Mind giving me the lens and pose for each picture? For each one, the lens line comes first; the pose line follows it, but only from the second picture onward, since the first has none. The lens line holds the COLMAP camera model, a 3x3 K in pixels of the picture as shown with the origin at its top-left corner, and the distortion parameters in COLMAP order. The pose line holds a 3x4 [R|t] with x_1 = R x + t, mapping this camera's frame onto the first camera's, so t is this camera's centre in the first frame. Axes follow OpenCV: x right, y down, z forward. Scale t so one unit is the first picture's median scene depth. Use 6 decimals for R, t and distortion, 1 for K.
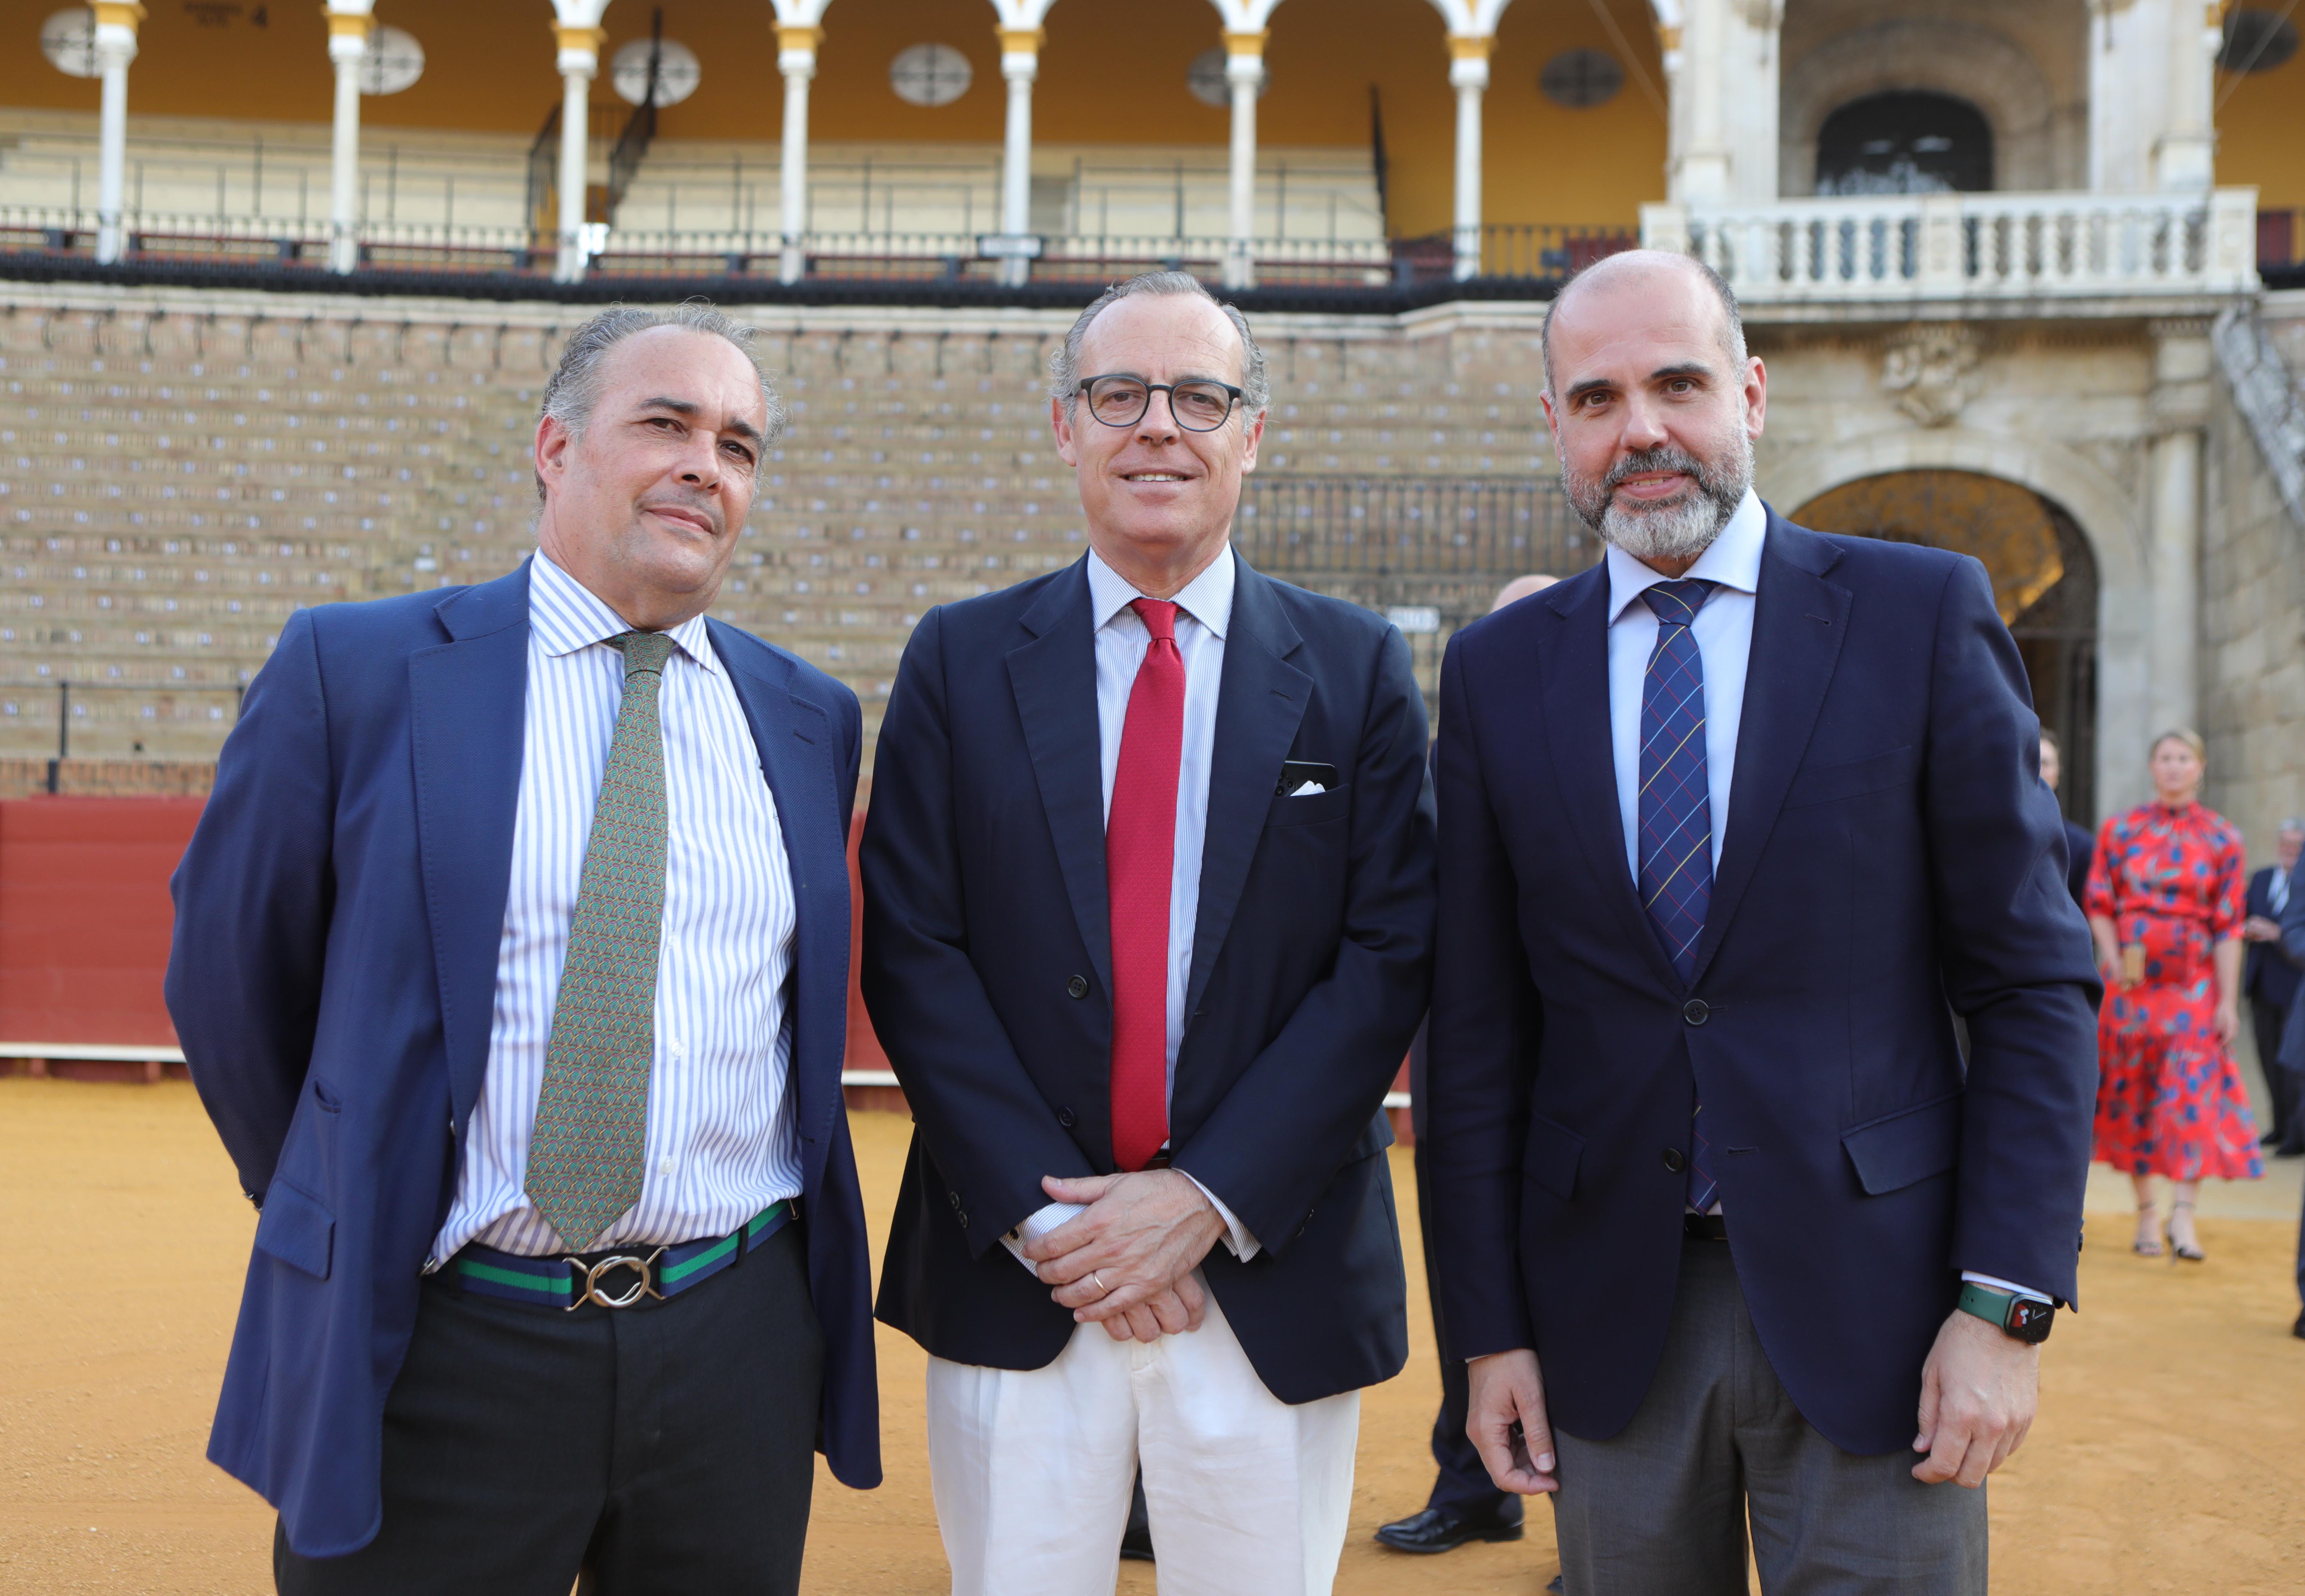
lens RADIAL K [[2446.7, 0, 1148.0], [0, 2446.7, 737.9], [0, 0, 1]] dist [-0.094723, 0.171542]
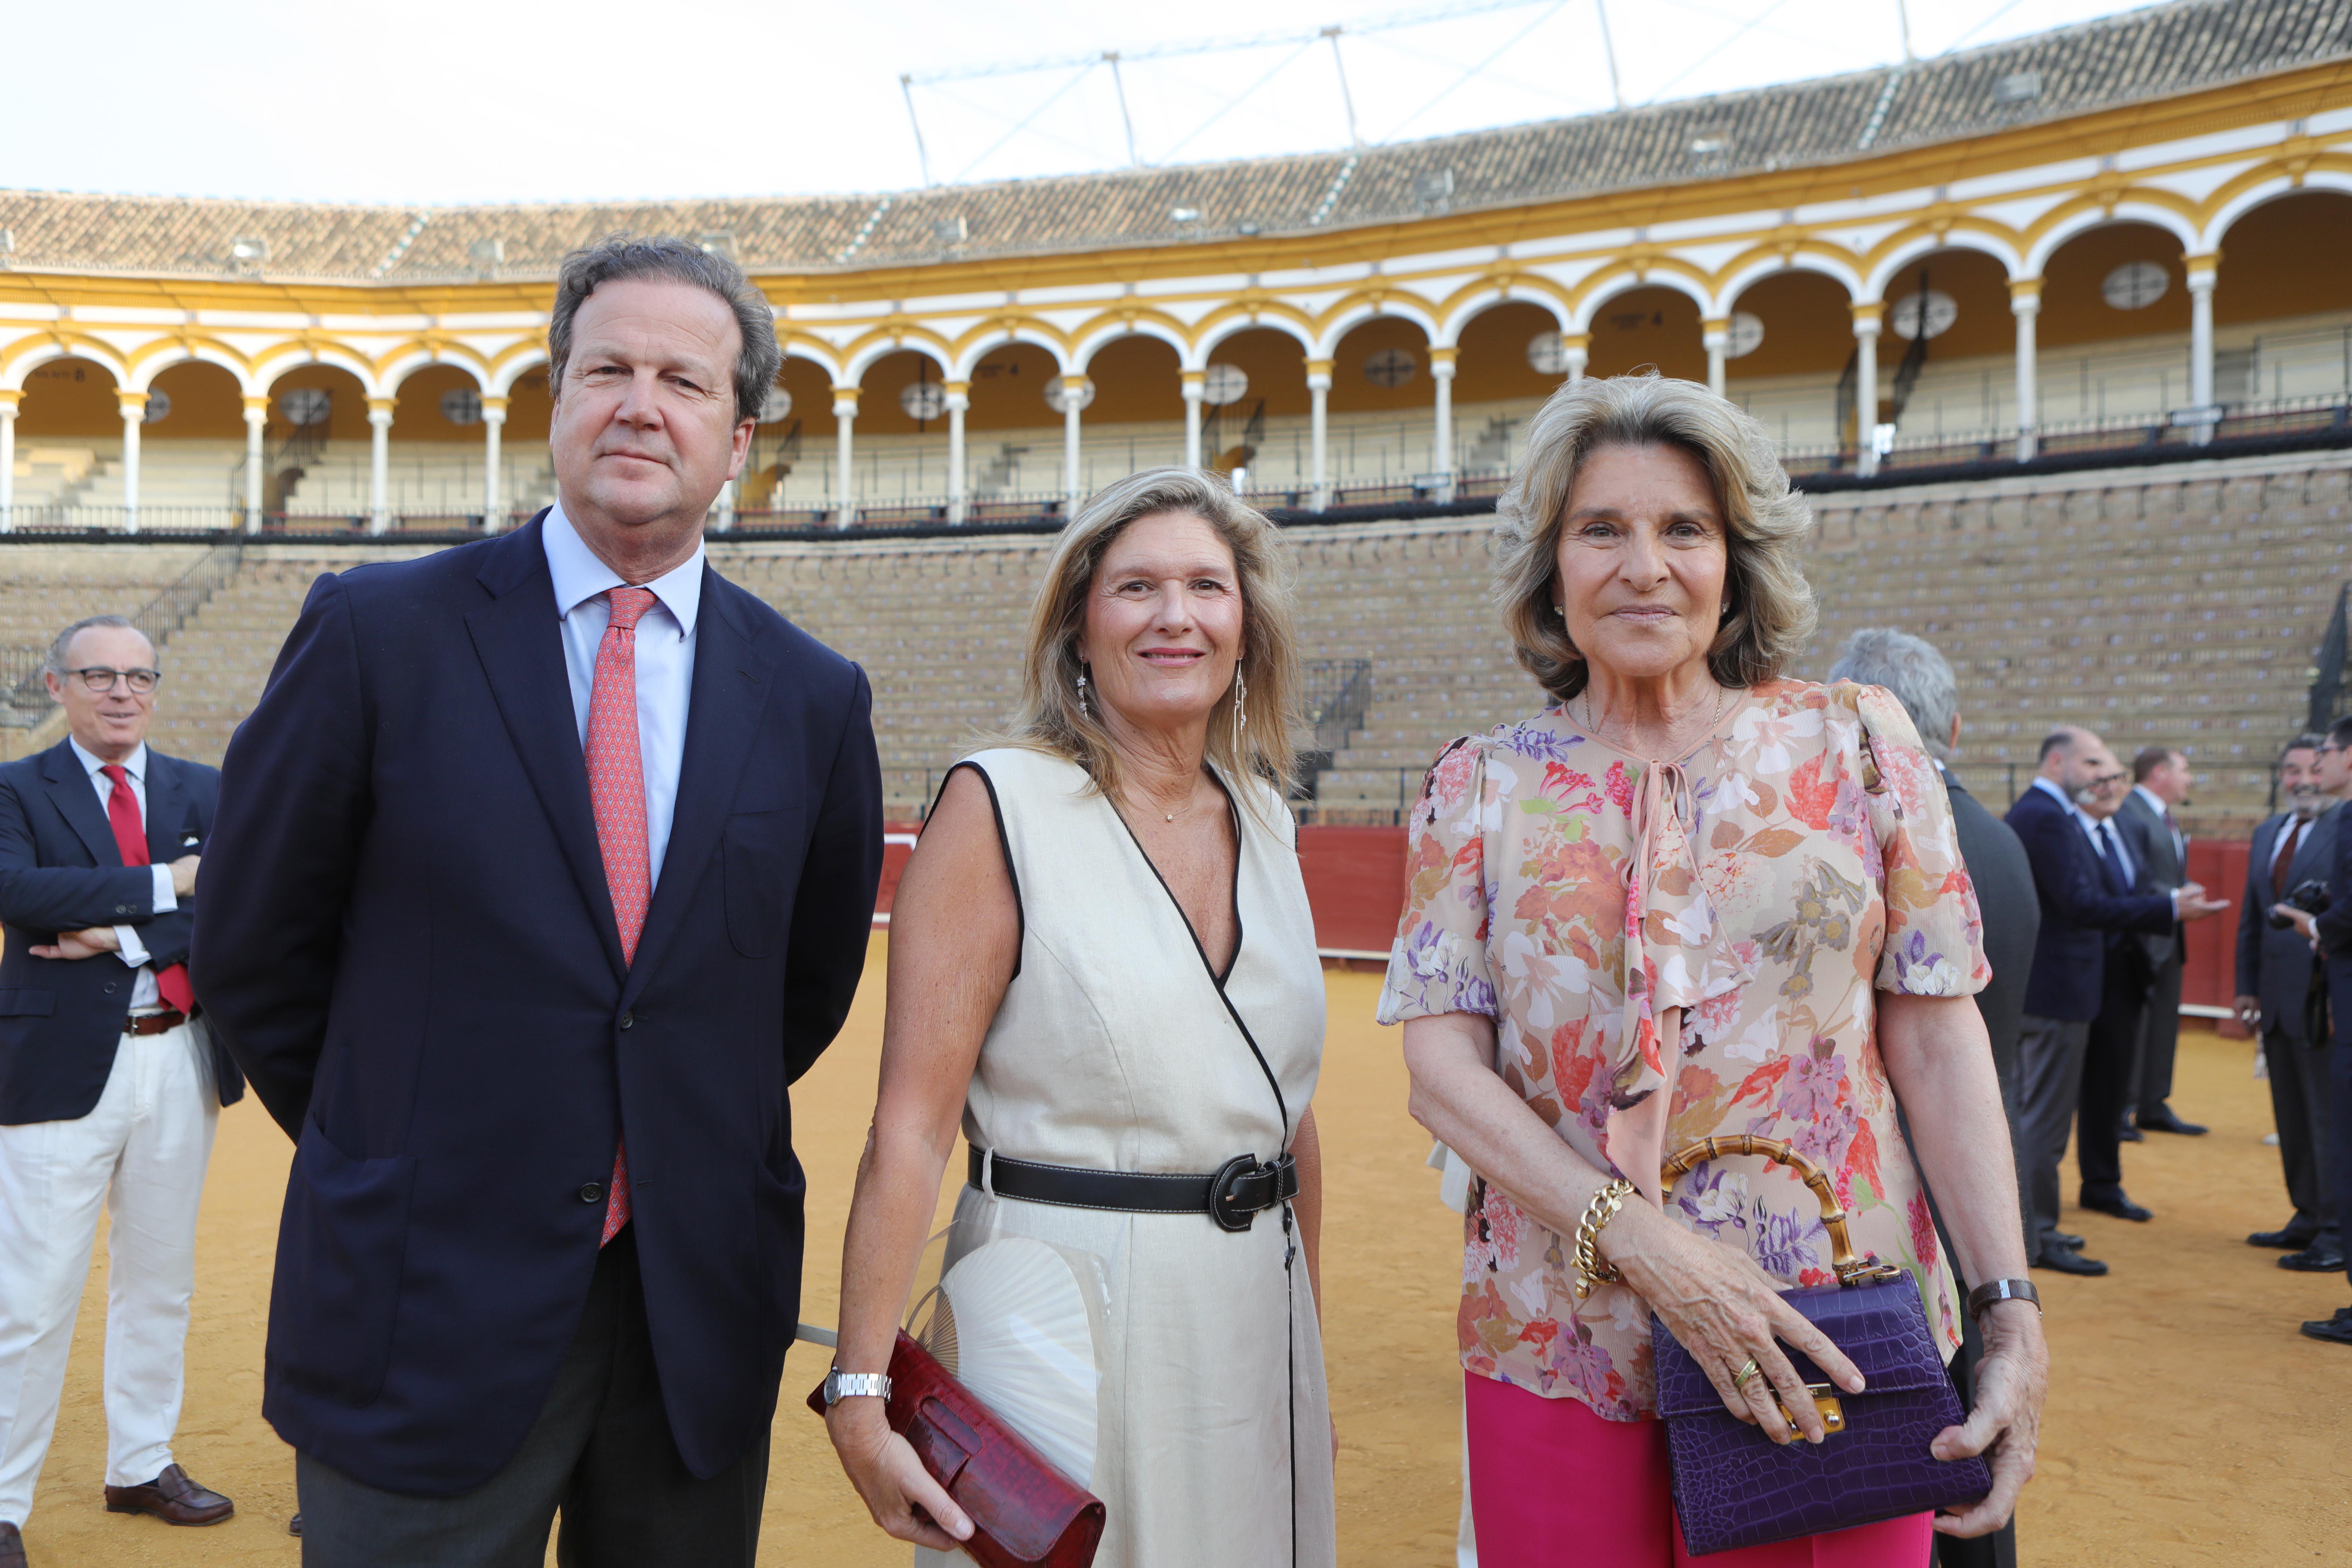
lens RADIAL K [[1791.4, 0, 1190.7], [0, 1791.4, 787.3], [0, 0, 1]] dist [-0.096826, 0.090792]
pose [[0.821667, -0.018366, -0.569671, 0.036680], [0.024731, 0.999688, 0.003441, -0.010917], [0.569430, -0.016916, 0.821865, -0.140933]]
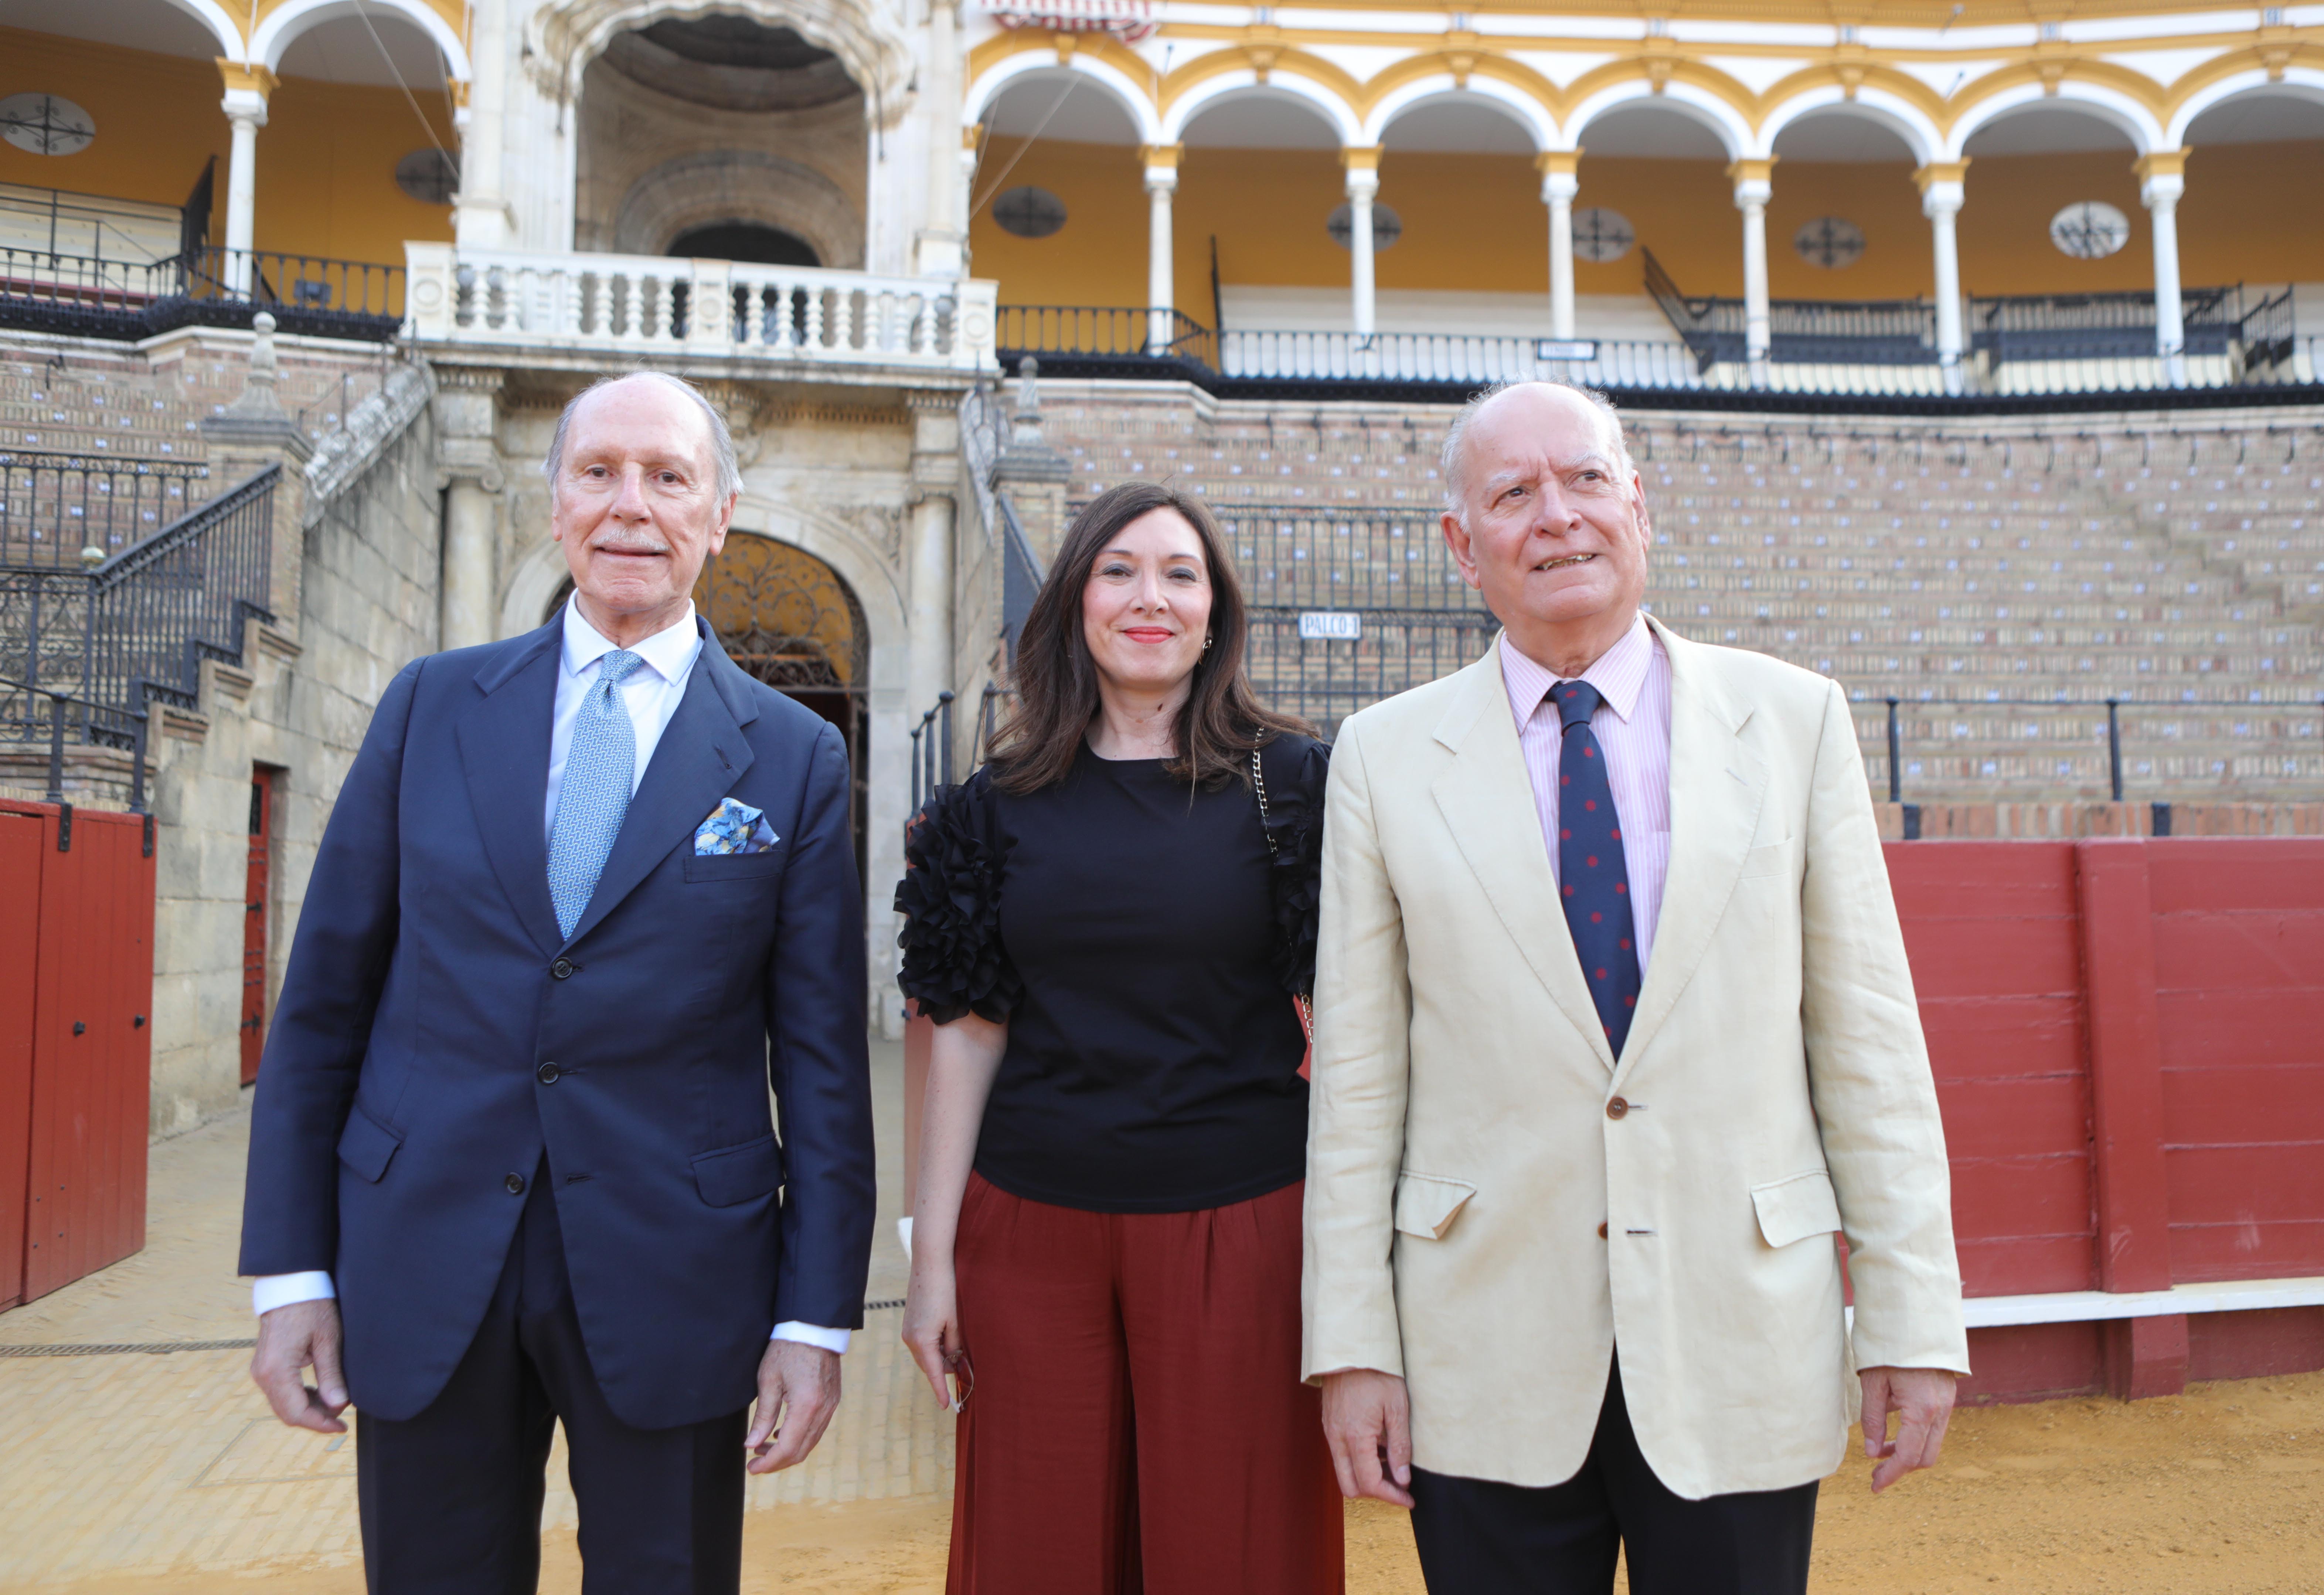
lens RADIAL K [[1722.6, 0, 1245.4], [0, 1722.6, 777.2], [0, 0, 1]] dist [-0.116876, 0.099765]
pose [[0.882401, -0.001682, 0.470494, 0.183291], [0.017471, 0.999421, -0.029193, 0.019726], [-0.470173, 0.033980, 0.881920, 0.258103]]
